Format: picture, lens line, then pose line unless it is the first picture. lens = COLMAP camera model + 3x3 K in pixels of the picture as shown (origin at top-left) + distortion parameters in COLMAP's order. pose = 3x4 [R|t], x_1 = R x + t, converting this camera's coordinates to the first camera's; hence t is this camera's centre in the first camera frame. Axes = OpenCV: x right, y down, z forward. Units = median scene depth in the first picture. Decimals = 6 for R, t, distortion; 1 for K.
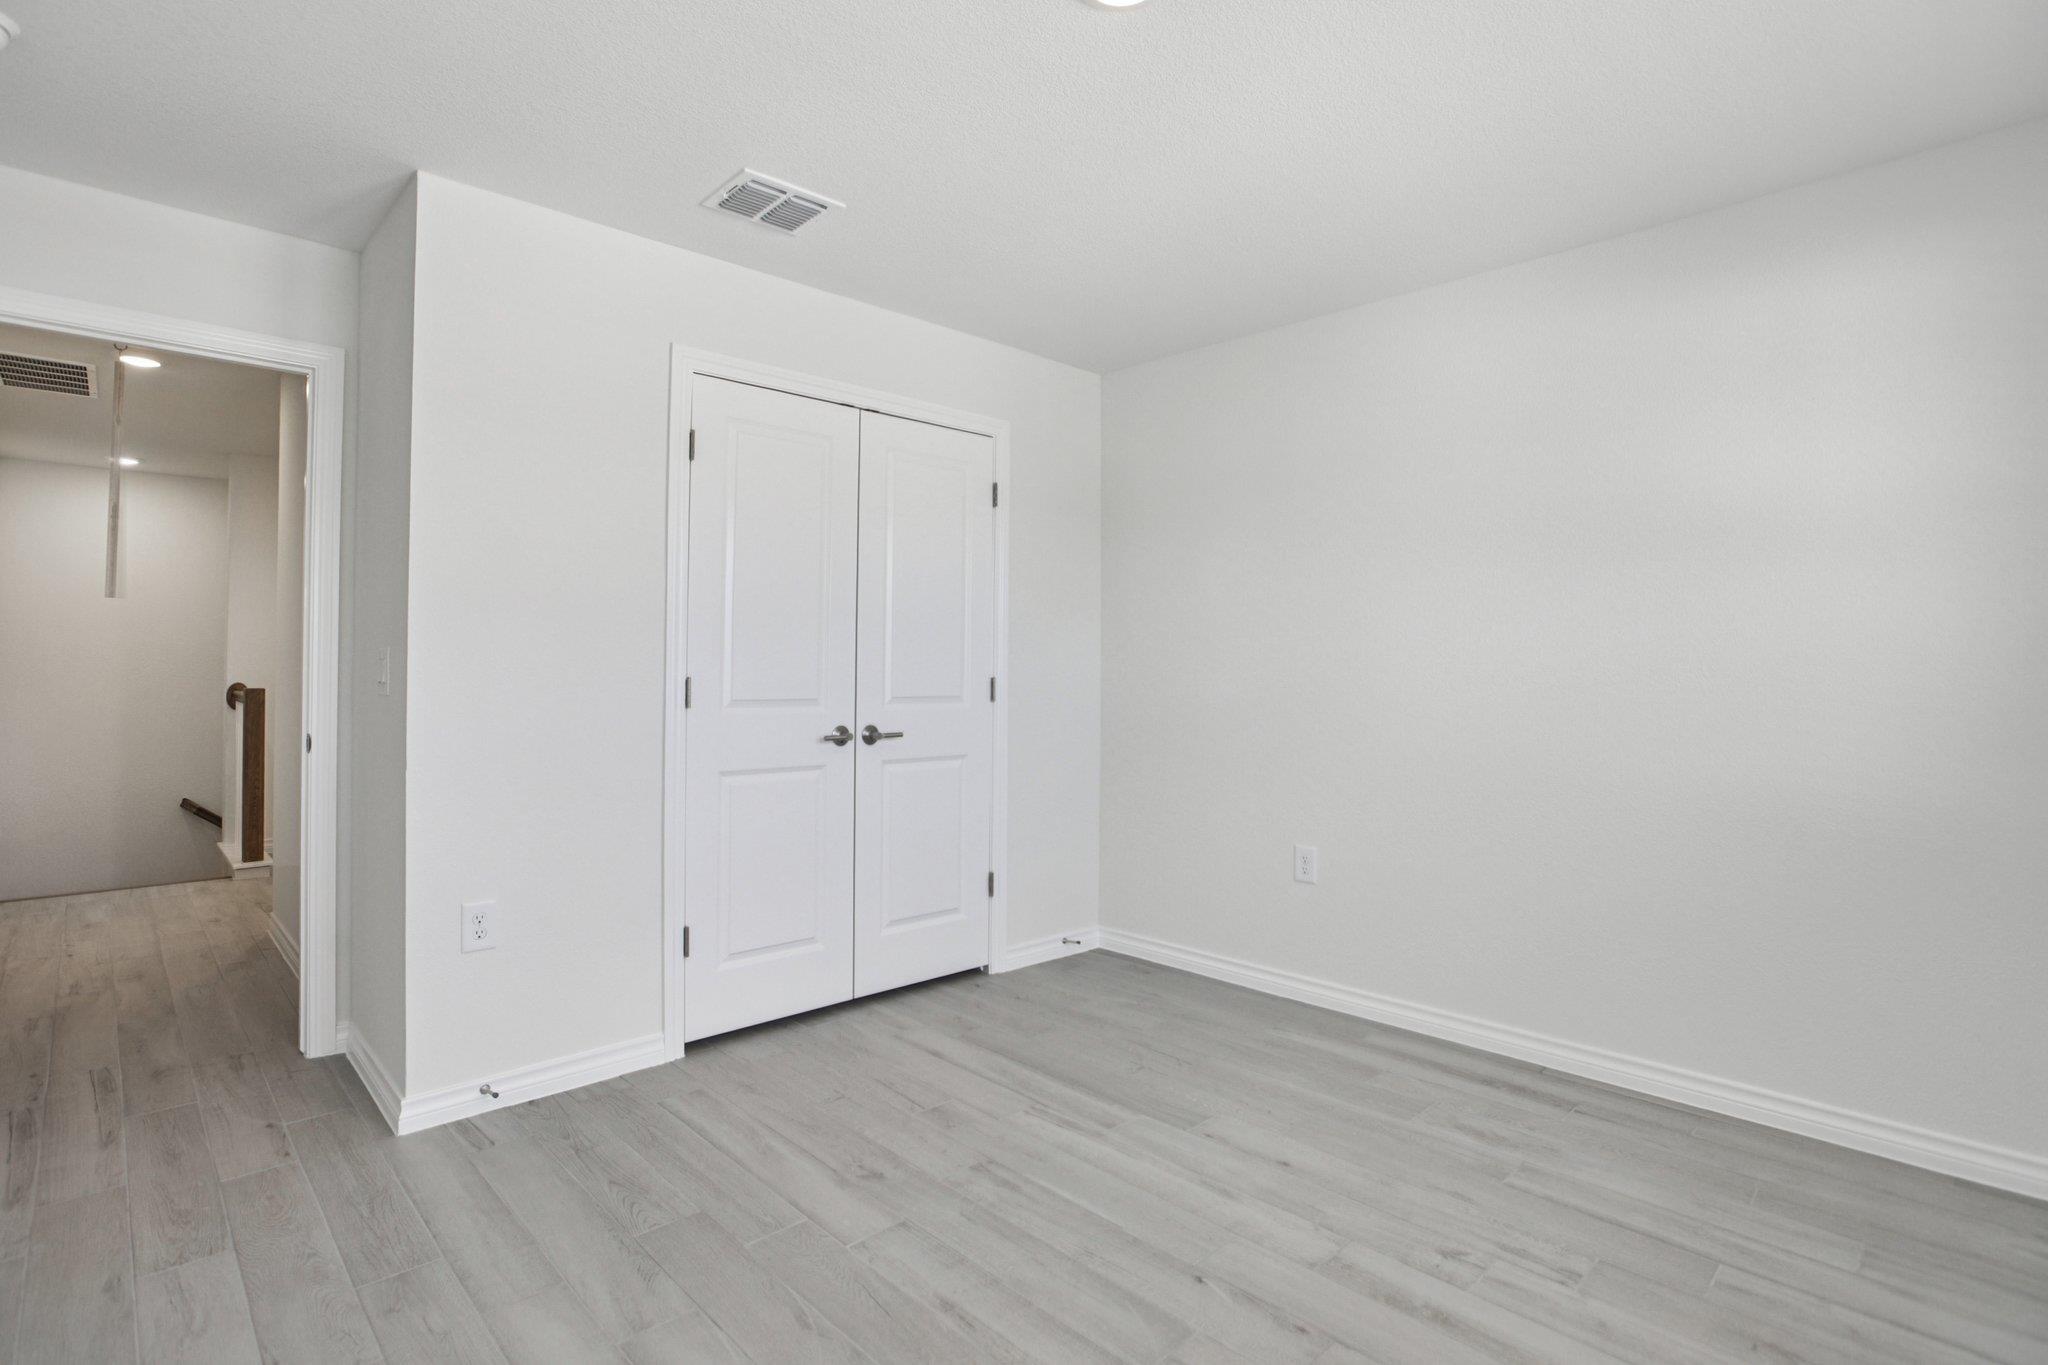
lens RADIAL K [[976.2, 0, 1021.5], [0, 976.2, 675.9], [0, 0, 1]] dist [-0.042303, 0.011713]
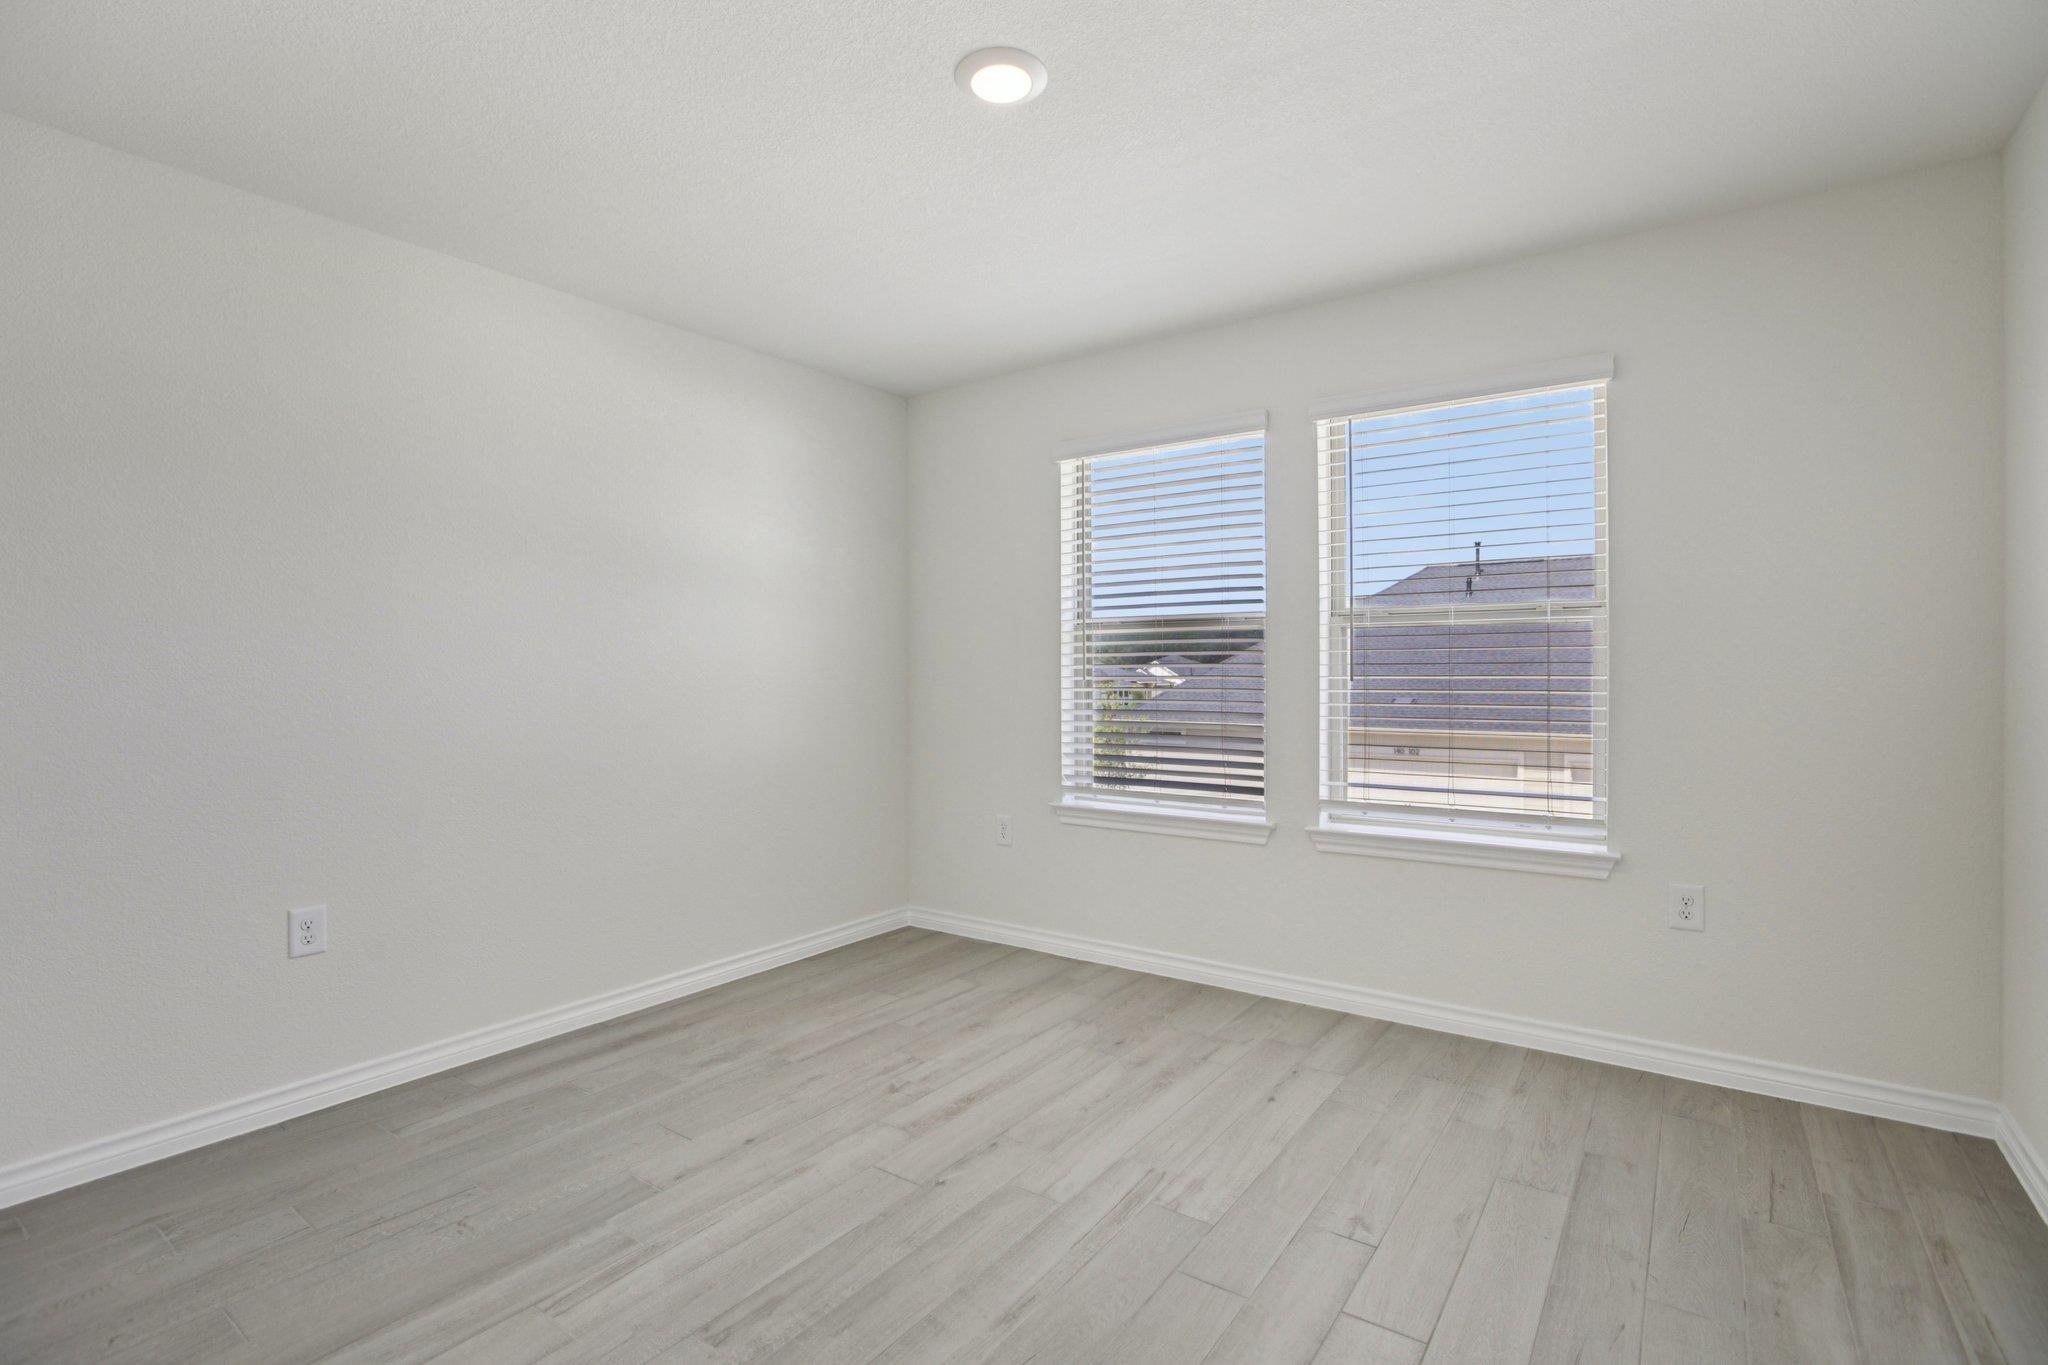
lens RADIAL K [[976.2, 0, 1023.8], [0, 976.2, 675.1], [0, 0, 1]] dist [-0.042303, 0.011713]
pose [[-0.180567, -0.010350, 0.983508, -0.827403], [0.010692, 0.999865, 0.012485, -0.005077], [-0.983505, 0.012770, -0.180431, 0.925730]]
